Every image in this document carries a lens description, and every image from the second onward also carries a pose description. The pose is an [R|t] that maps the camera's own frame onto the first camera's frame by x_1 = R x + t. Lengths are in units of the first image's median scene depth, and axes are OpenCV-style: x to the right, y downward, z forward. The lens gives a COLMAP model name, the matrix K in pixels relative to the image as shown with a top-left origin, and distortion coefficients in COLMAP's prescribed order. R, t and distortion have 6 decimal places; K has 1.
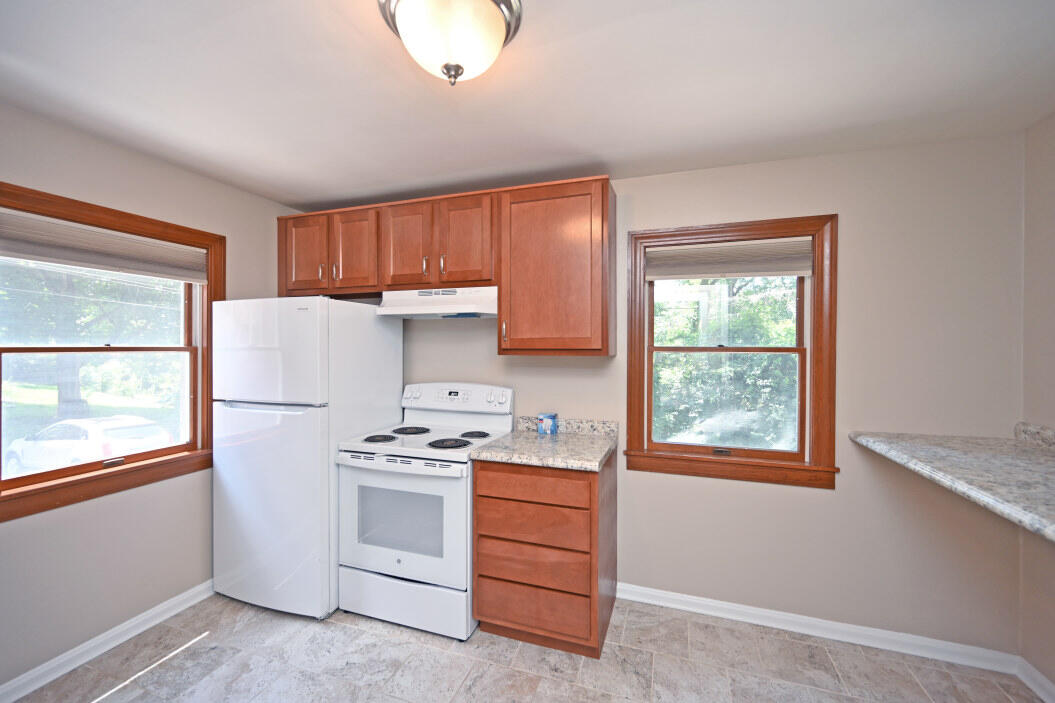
lens RADIAL K [[427.9, 0, 527.5], [0, 427.9, 351.5], [0, 0, 1]] dist [0.002454, 0.000325]
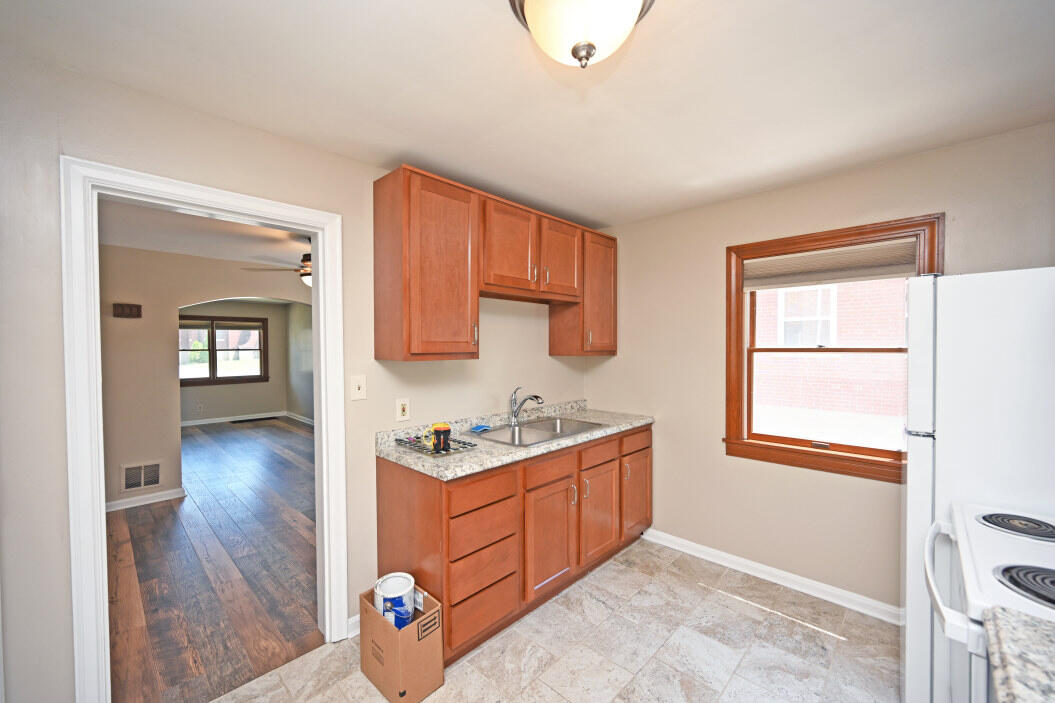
lens RADIAL K [[417.3, 0, 530.3], [0, 417.3, 352.7], [0, 0, 1]] dist [0.001740, 0.000016]
pose [[-0.421806, 0.017406, -0.906519, 0.374576], [-0.003541, 0.999776, 0.020844, -0.016329], [0.906679, 0.012002, -0.421650, 0.672979]]
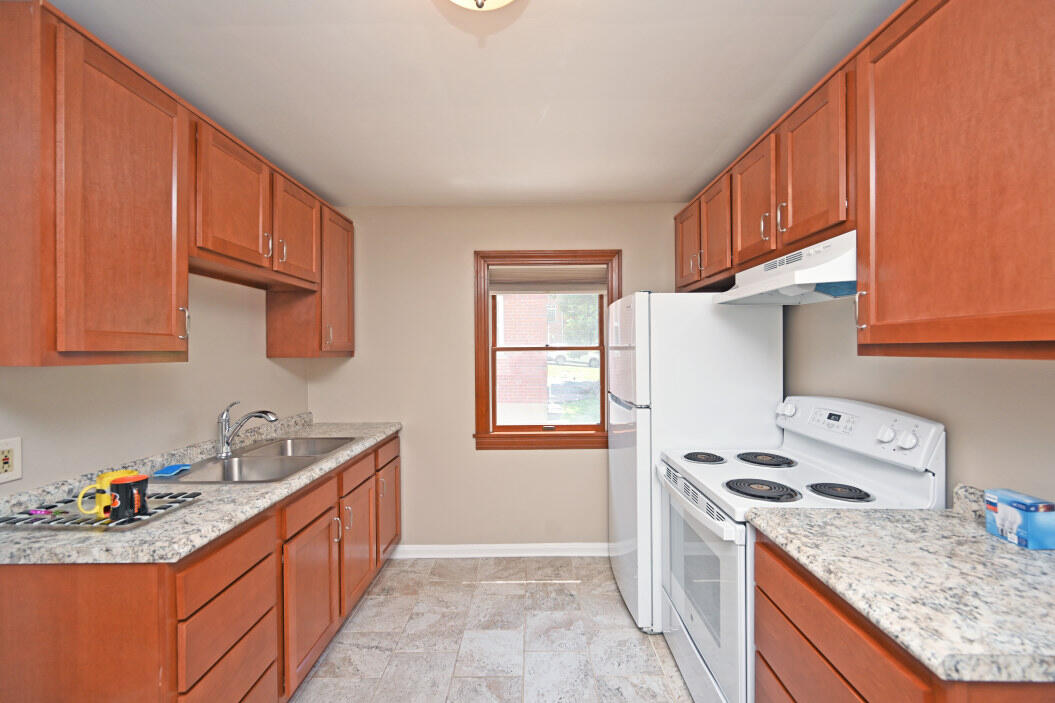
lens RADIAL K [[427.9, 0, 527.5], [0, 427.9, 351.5], [0, 0, 1]] dist [0.002454, 0.000325]
pose [[0.314897, 0.002236, -0.949123, 0.321067], [-0.001246, 0.999997, 0.001943, 0.002202], [0.949125, 0.000571, 0.314899, 0.432746]]
